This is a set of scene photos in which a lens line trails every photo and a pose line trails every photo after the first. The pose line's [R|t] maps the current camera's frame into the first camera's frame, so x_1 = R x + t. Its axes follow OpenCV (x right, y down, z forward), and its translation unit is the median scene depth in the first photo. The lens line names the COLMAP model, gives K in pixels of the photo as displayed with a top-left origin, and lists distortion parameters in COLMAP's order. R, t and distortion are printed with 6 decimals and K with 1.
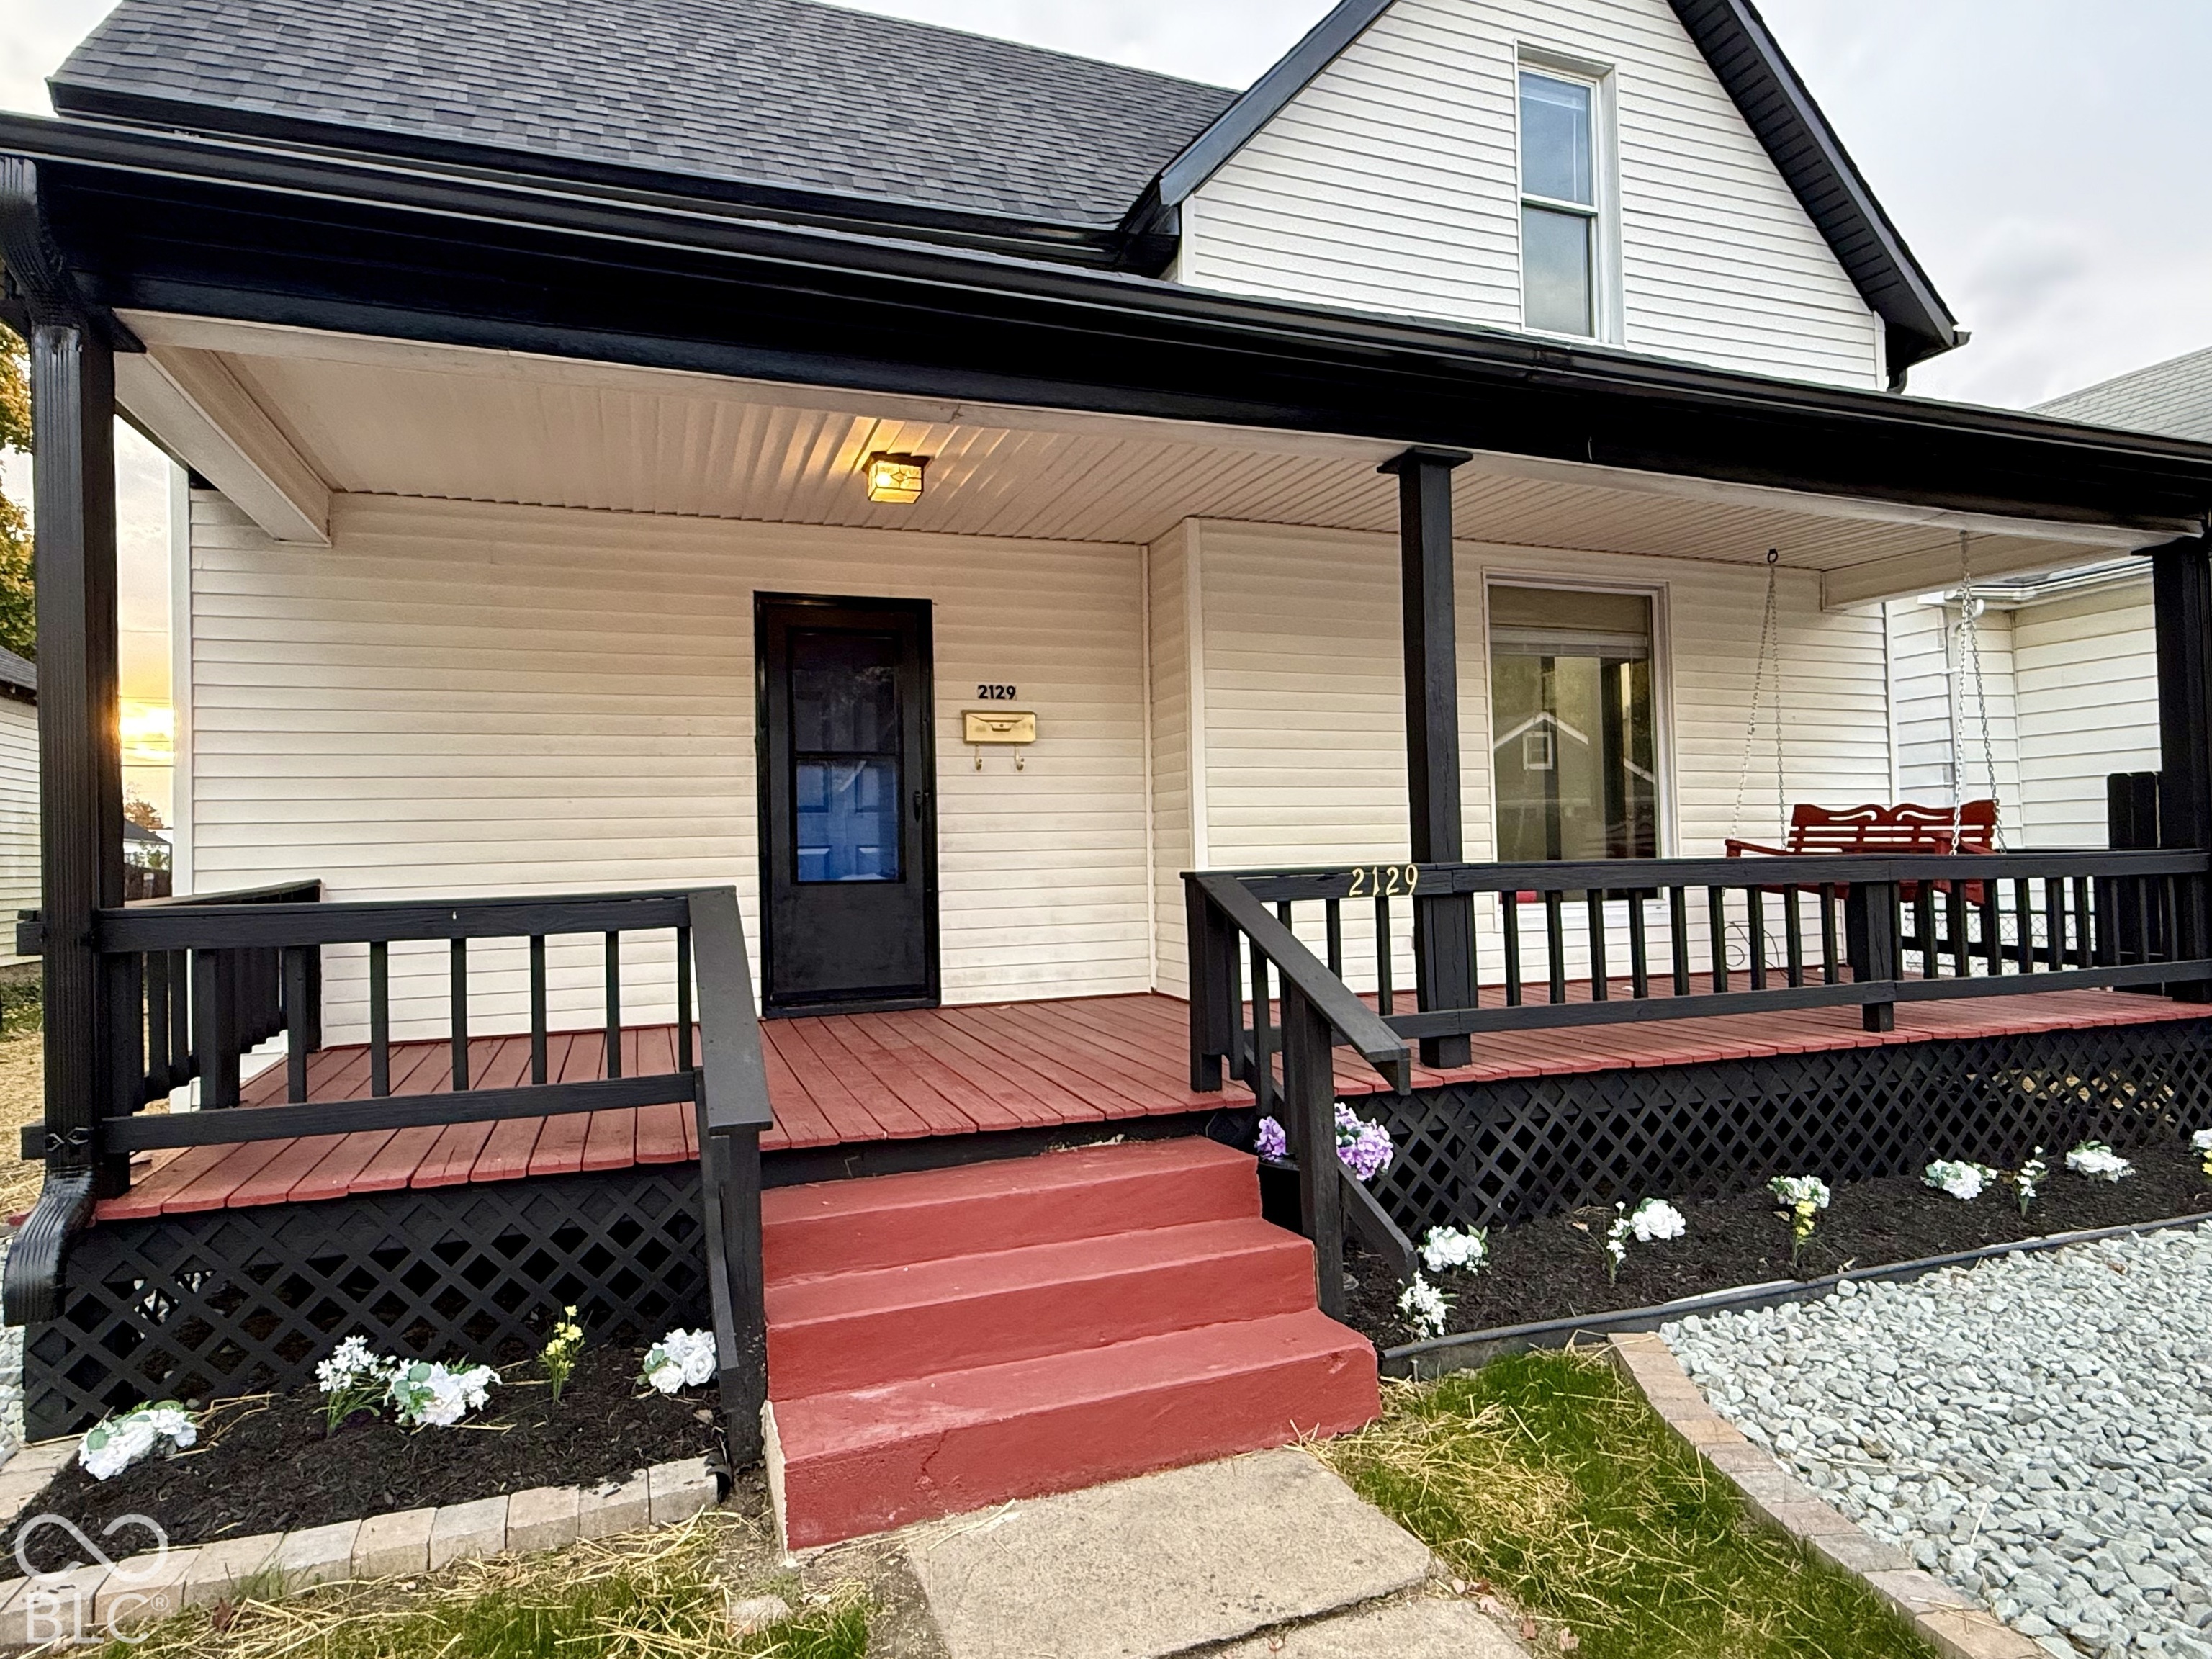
lens RADIAL K [[1263.8, 0, 1103.1], [0, 1263.8, 828.7], [0, 0, 1]] dist [-0.001007, -0.001262]
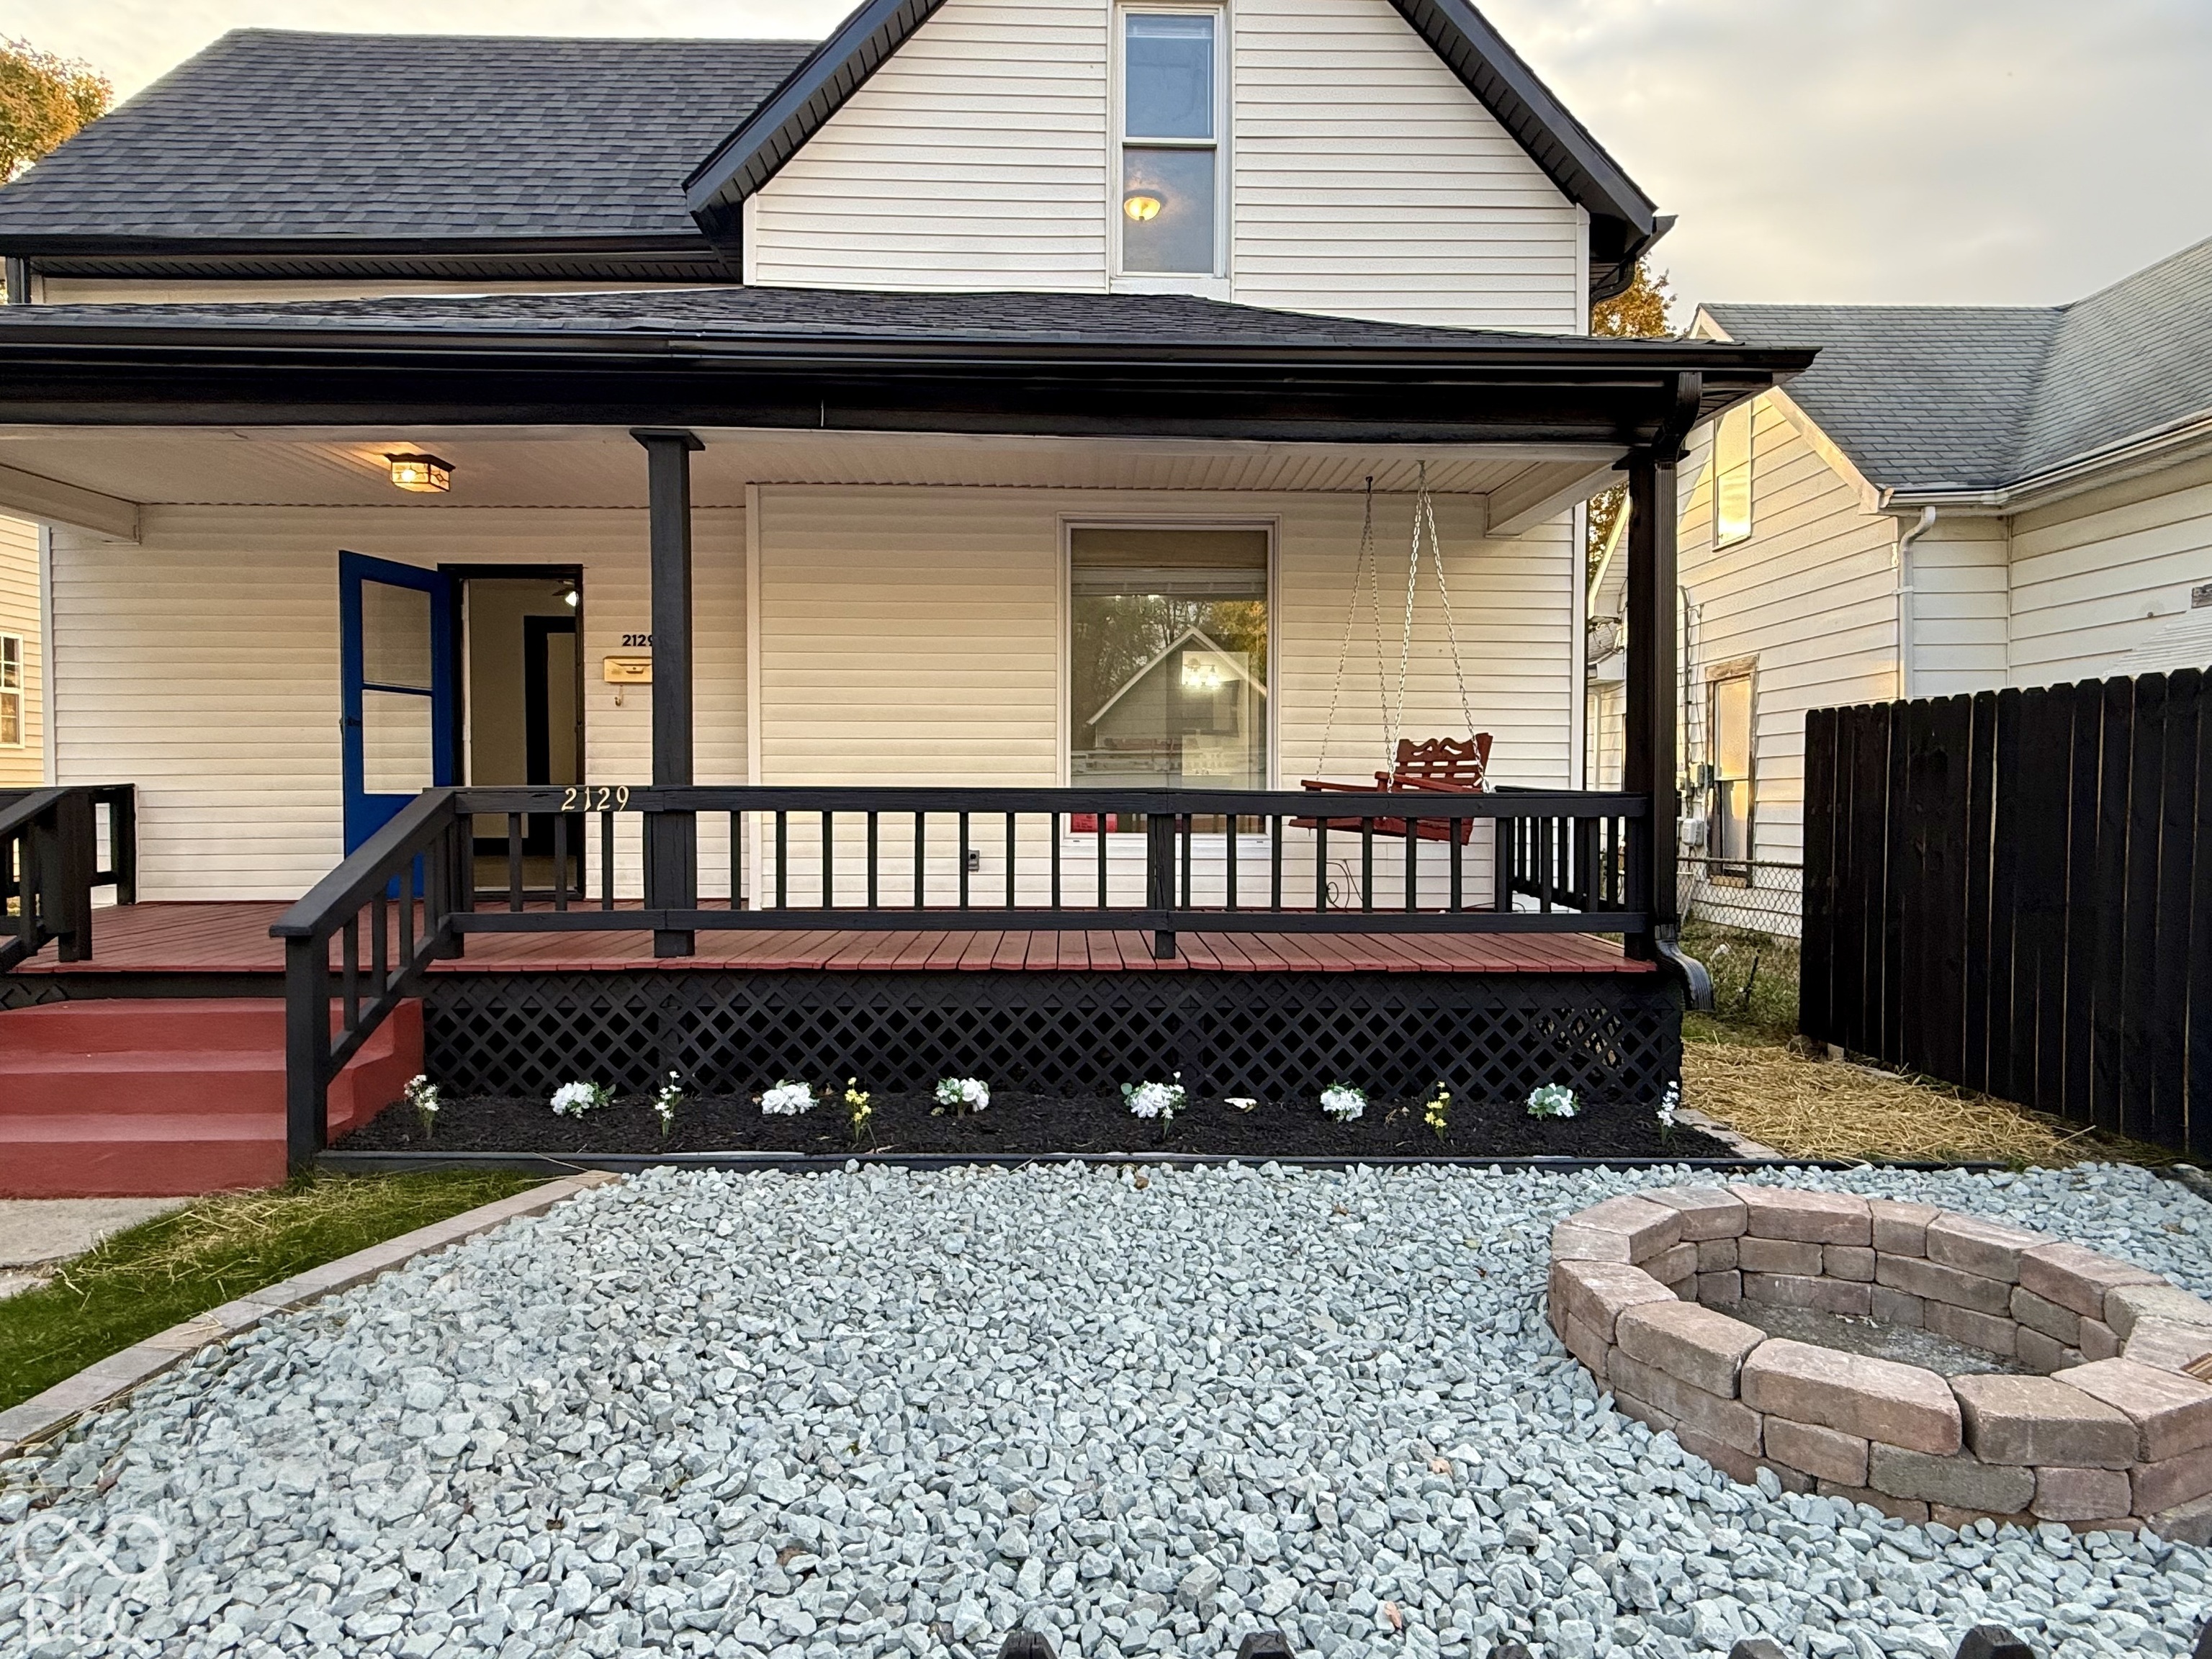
lens RADIAL K [[1240.9, 0, 1112.2], [0, 1240.9, 828.7], [0, 0, 1]] dist [0.003358, -0.003260]
pose [[0.949265, 0.030956, -0.312949, 0.755404], [-0.014516, 0.998396, 0.054727, -0.001143], [0.314141, -0.047407, 0.948192, 0.022762]]
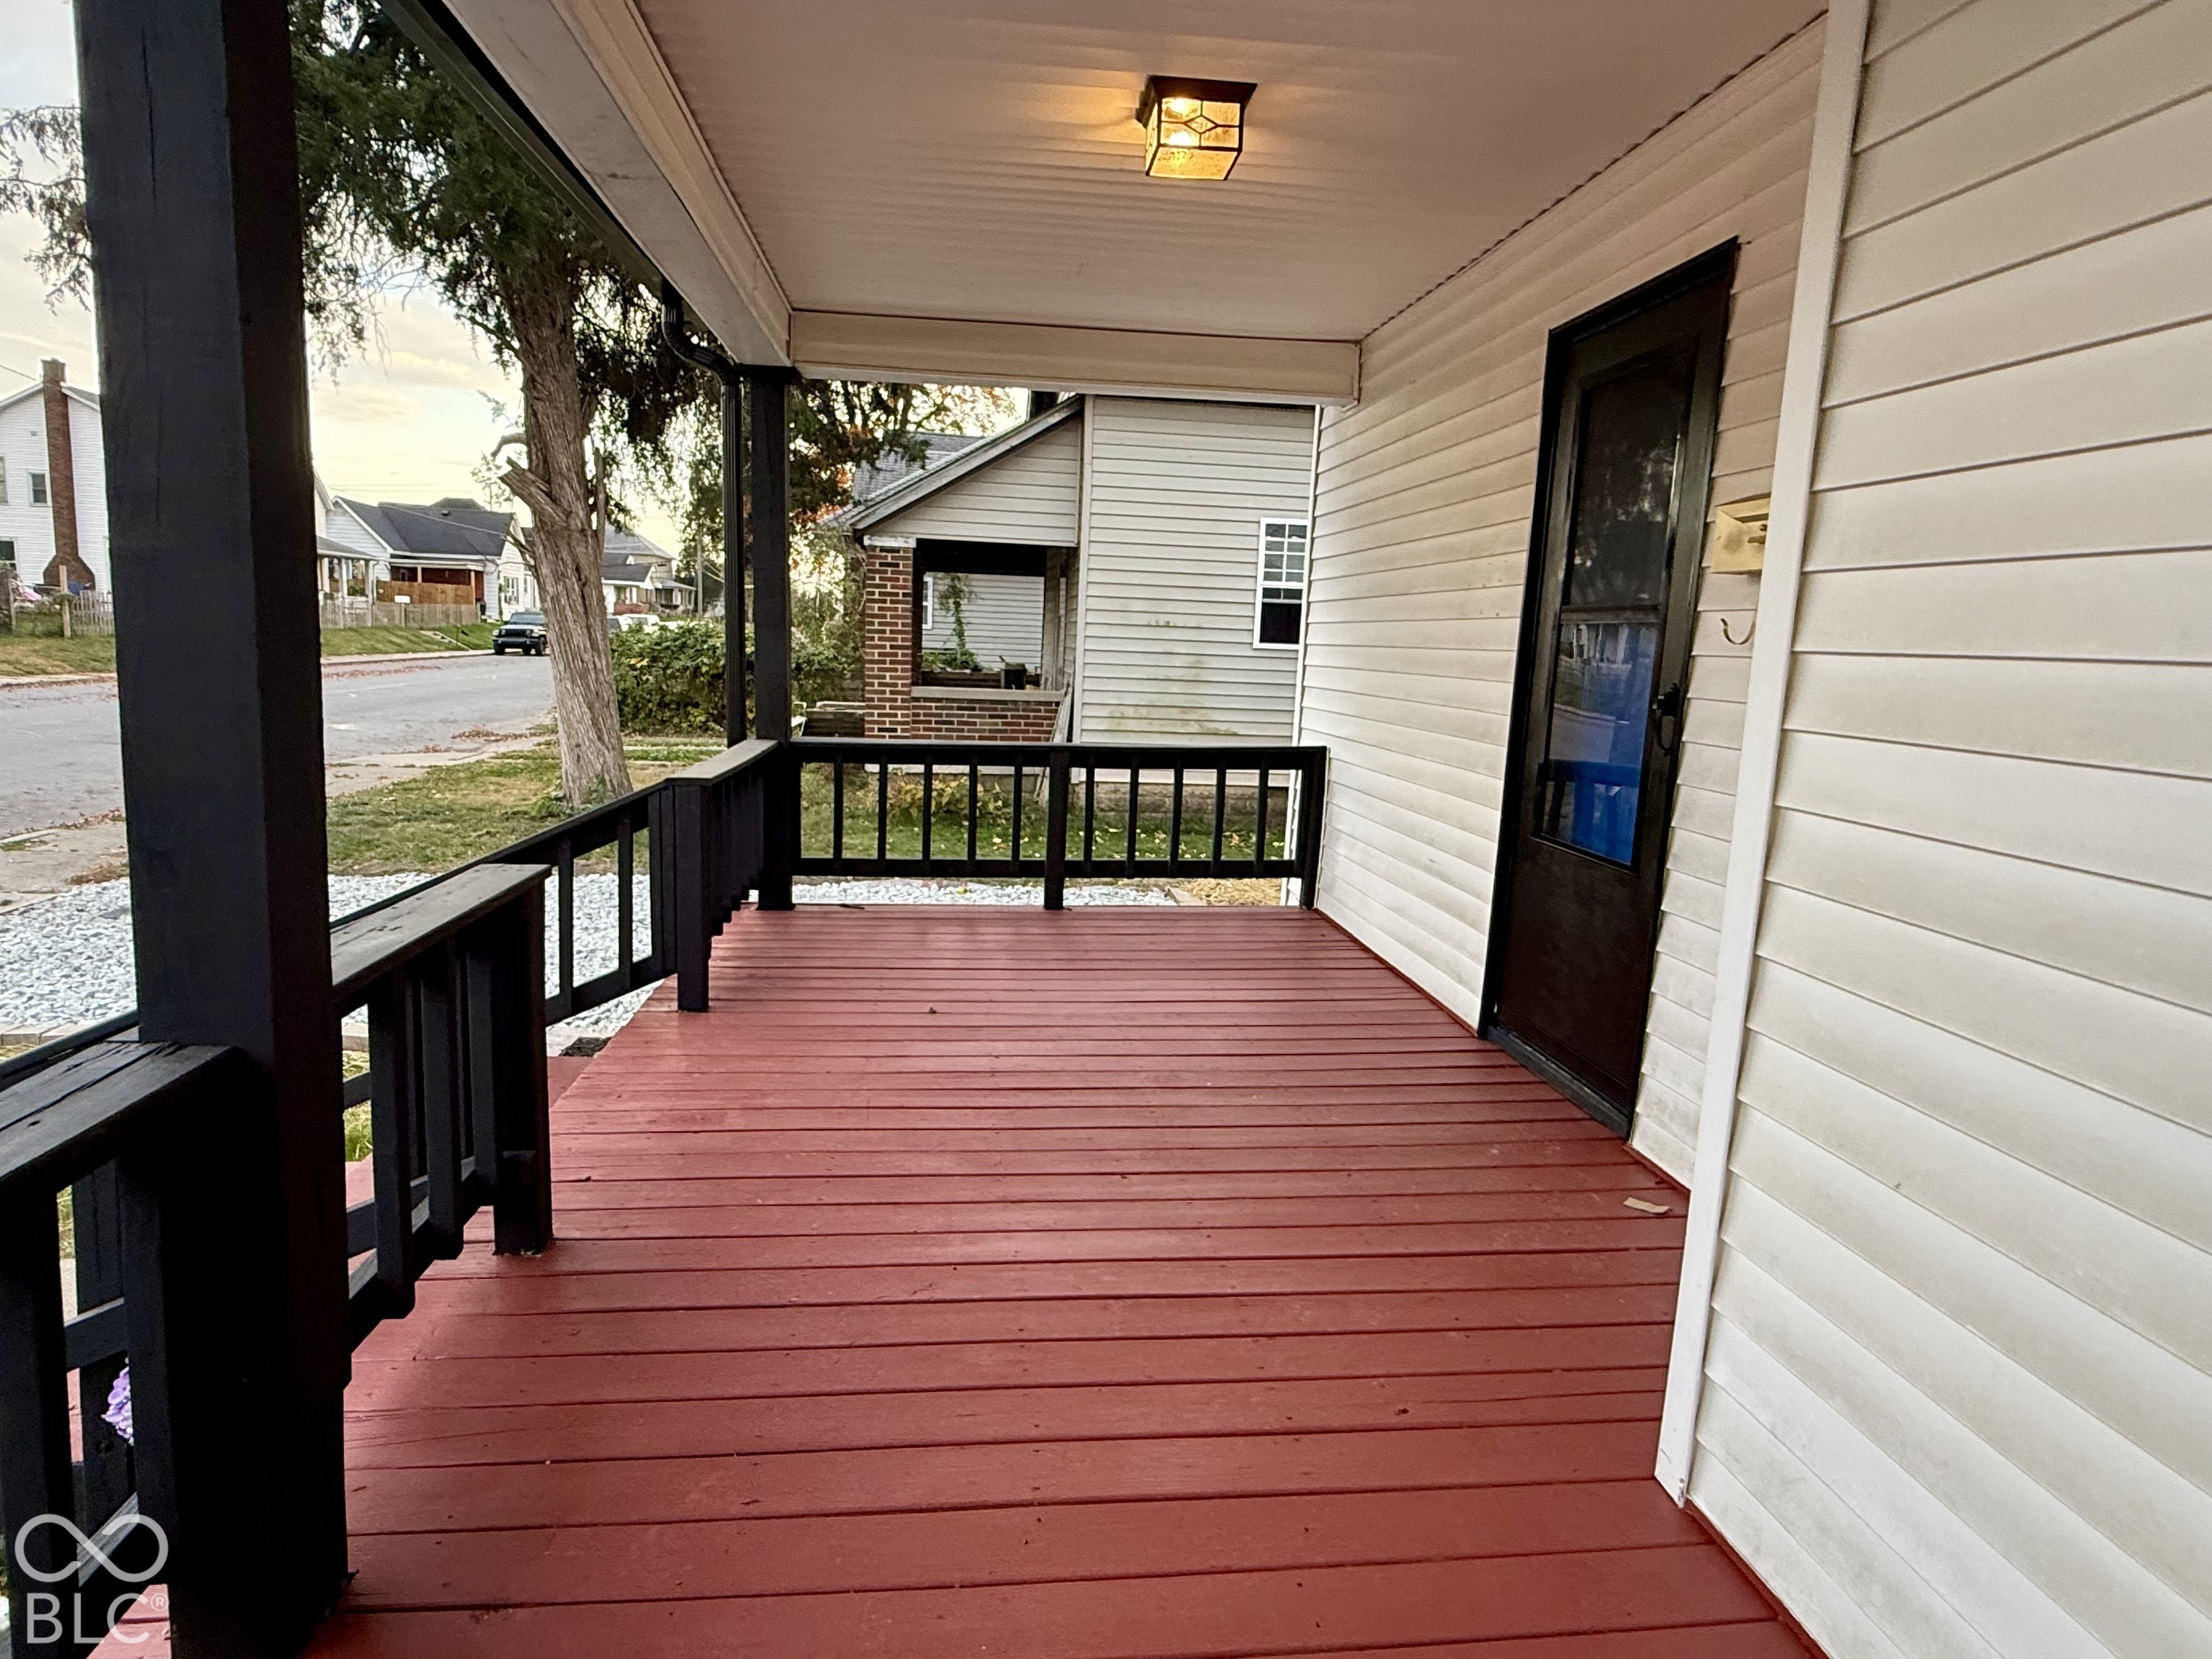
lens RADIAL K [[1263.8, 0, 1104.5], [0, 1263.8, 828.5], [0, 0, 1]] dist [-0.001007, -0.001262]
pose [[-0.233895, 0.158588, -0.959241, 0.373859], [-0.018881, 0.985681, 0.167563, -0.053837], [0.972079, 0.057303, -0.227551, 0.934478]]
